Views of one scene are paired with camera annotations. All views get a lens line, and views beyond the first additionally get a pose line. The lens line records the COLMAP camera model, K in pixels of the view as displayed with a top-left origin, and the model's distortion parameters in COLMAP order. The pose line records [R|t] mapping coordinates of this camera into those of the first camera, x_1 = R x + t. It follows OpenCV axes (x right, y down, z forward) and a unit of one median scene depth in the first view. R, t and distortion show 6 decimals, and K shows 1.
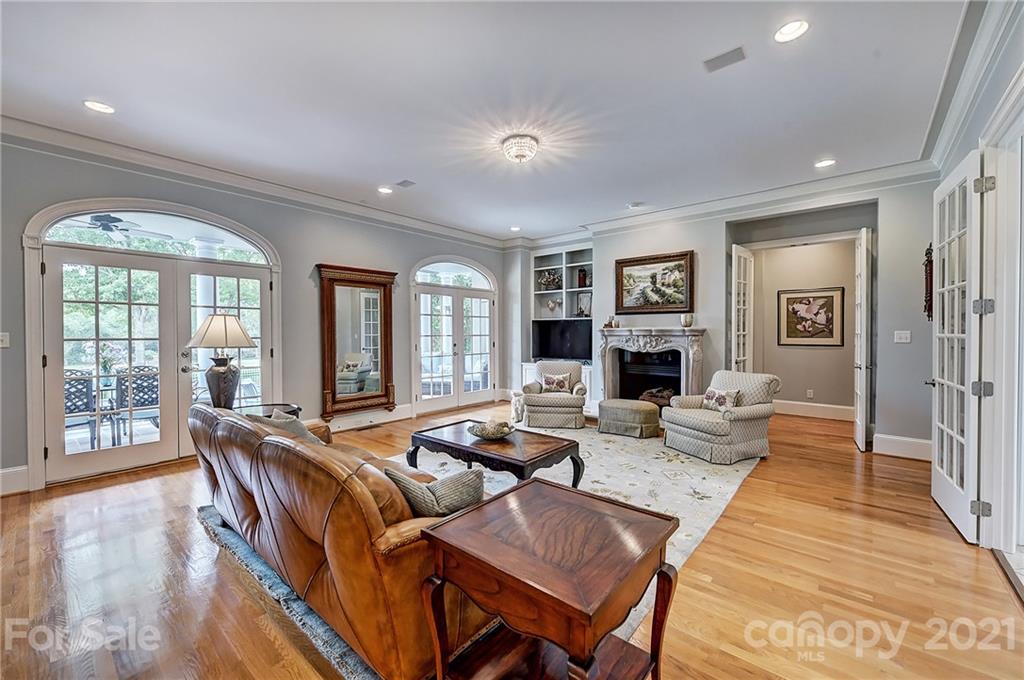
lens RADIAL K [[416.1, 0, 513.4], [0, 416.1, 335.7], [0, 0, 1]] dist [-0.002380, -0.000561]
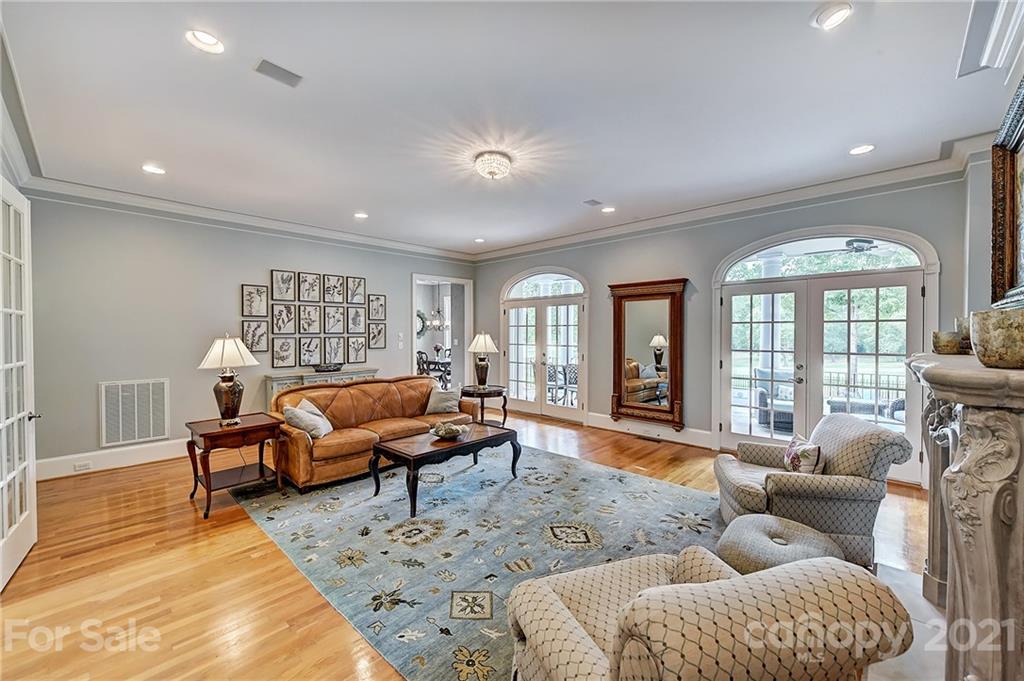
lens RADIAL K [[404.2, 0, 510.8], [0, 404.2, 336.0], [0, 0, 1]] dist [0.008039, -0.004866]
pose [[-0.068819, 0.010925, -0.997569, 0.682321], [-0.008028, 0.999902, 0.011504, -0.038610], [0.997597, 0.008800, -0.068724, 0.776167]]
